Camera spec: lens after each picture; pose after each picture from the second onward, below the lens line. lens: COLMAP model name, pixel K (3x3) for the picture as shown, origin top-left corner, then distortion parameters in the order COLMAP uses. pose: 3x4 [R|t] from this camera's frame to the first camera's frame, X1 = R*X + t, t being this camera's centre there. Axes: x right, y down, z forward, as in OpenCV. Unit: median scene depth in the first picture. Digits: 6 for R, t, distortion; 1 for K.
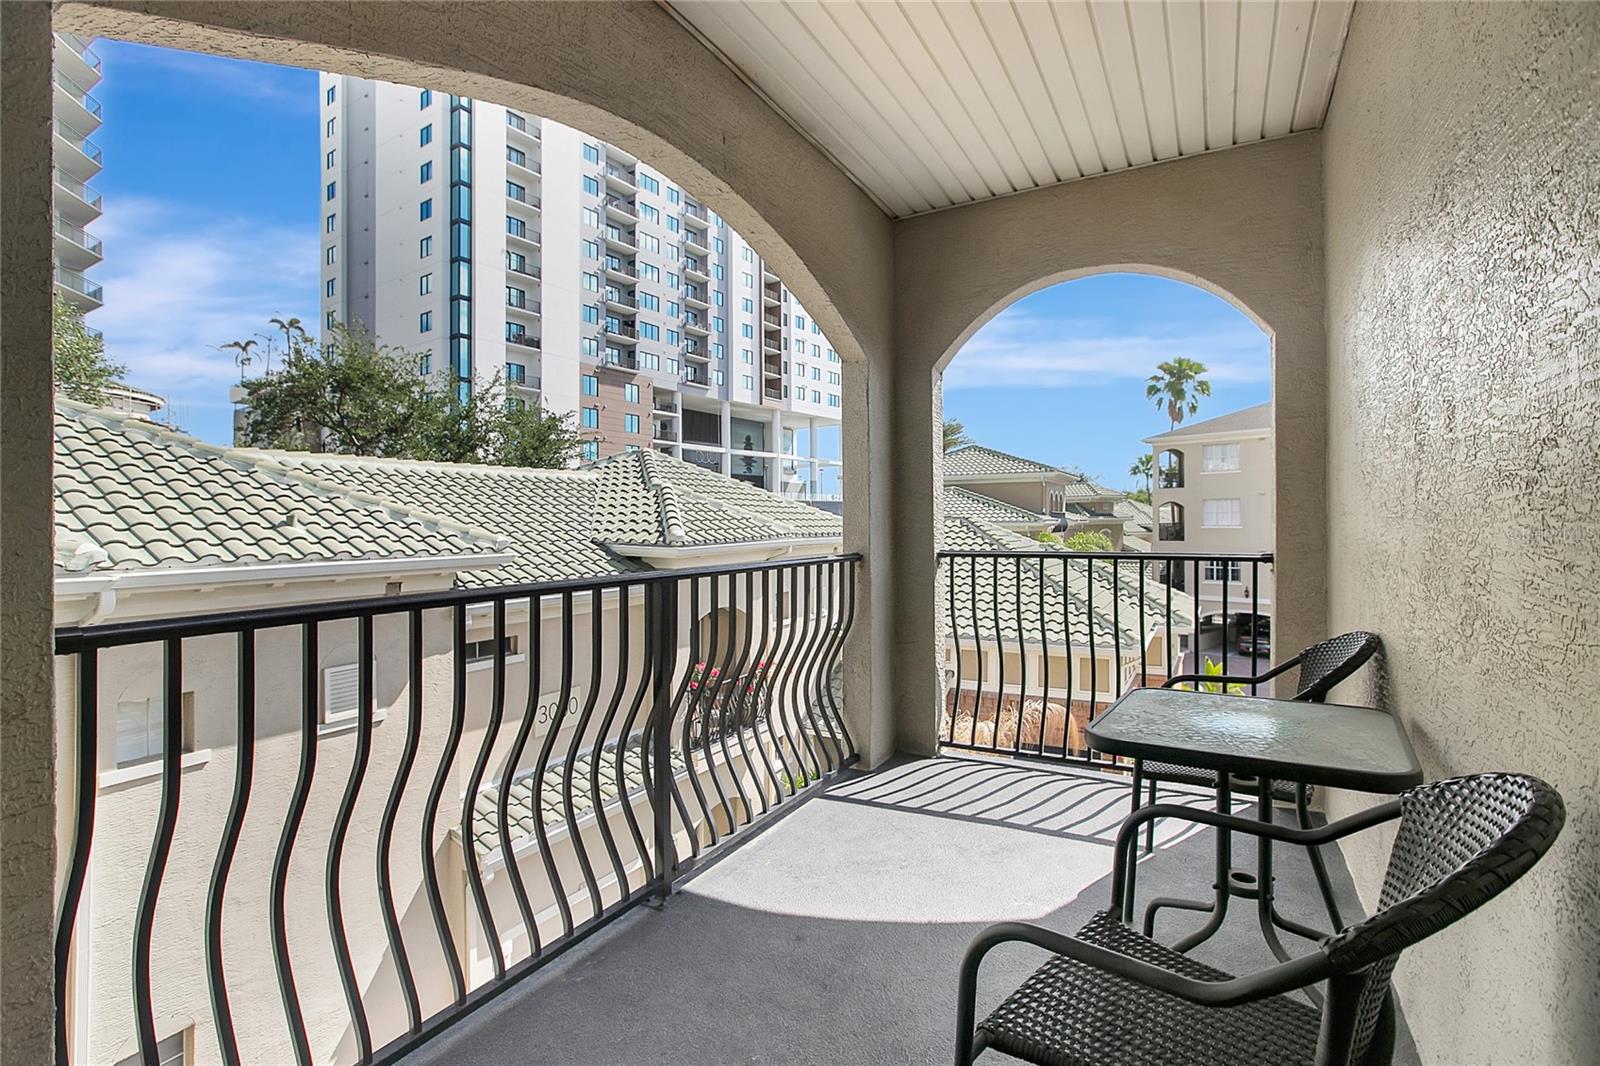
lens RADIAL K [[746.3, 0, 787.7], [0, 746.3, 553.9], [0, 0, 1]] dist [-0.065607, 0.038209]
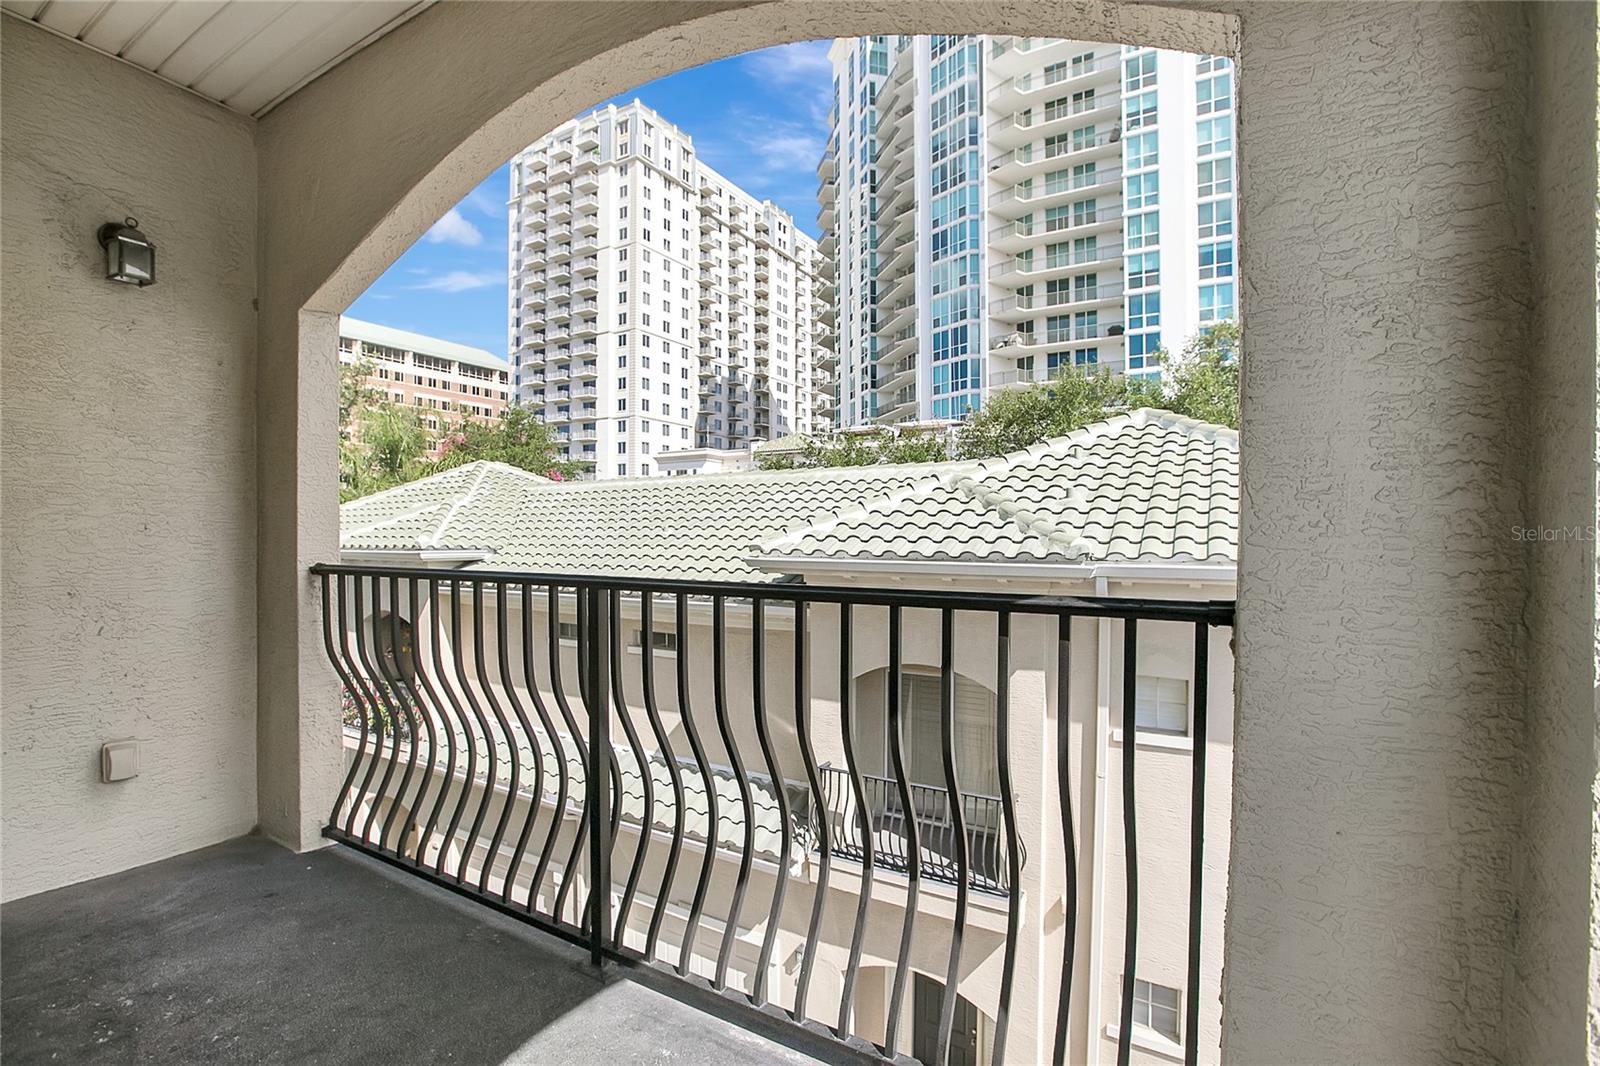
lens RADIAL K [[769.5, 0, 795.8], [0, 769.5, 505.9], [0, 0, 1]] dist [-0.063722, 0.022434]
pose [[-0.038242, -0.010779, -0.999210, 0.098716], [-0.035387, 0.999329, -0.009426, -0.008112], [0.998642, 0.034999, -0.038598, 0.178933]]
